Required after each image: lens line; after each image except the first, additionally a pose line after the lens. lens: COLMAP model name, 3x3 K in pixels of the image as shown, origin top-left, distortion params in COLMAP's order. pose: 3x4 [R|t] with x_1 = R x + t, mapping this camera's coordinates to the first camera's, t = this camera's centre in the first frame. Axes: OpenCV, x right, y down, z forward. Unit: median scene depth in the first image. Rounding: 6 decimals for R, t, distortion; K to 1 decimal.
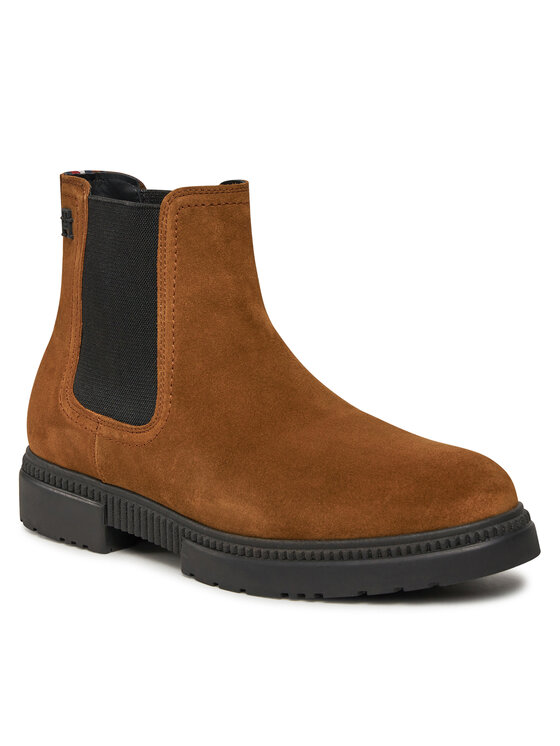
lens RADIAL K [[1967.0, 0, 280.0], [0, 1967.0, 372.7], [0, 0, 1]] dist [-0.088220, 0.000000]
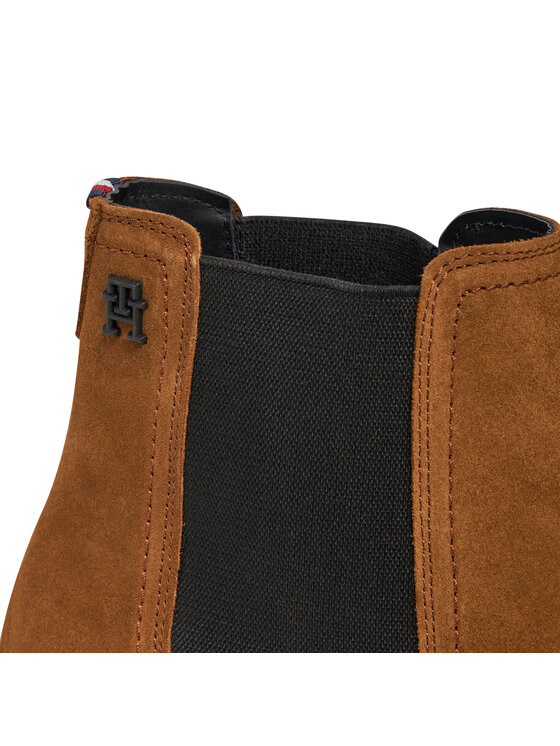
lens RADIAL K [[2185.5, 0, 280.0], [0, 2185.5, 373.0], [0, 0, 1]] dist [-0.077532, 0.000000]
pose [[0.914159, -0.089350, 0.395386, -0.296034], [0.042495, 0.991154, 0.125730, -0.131297], [-0.403122, -0.098135, 0.909869, 0.540186]]
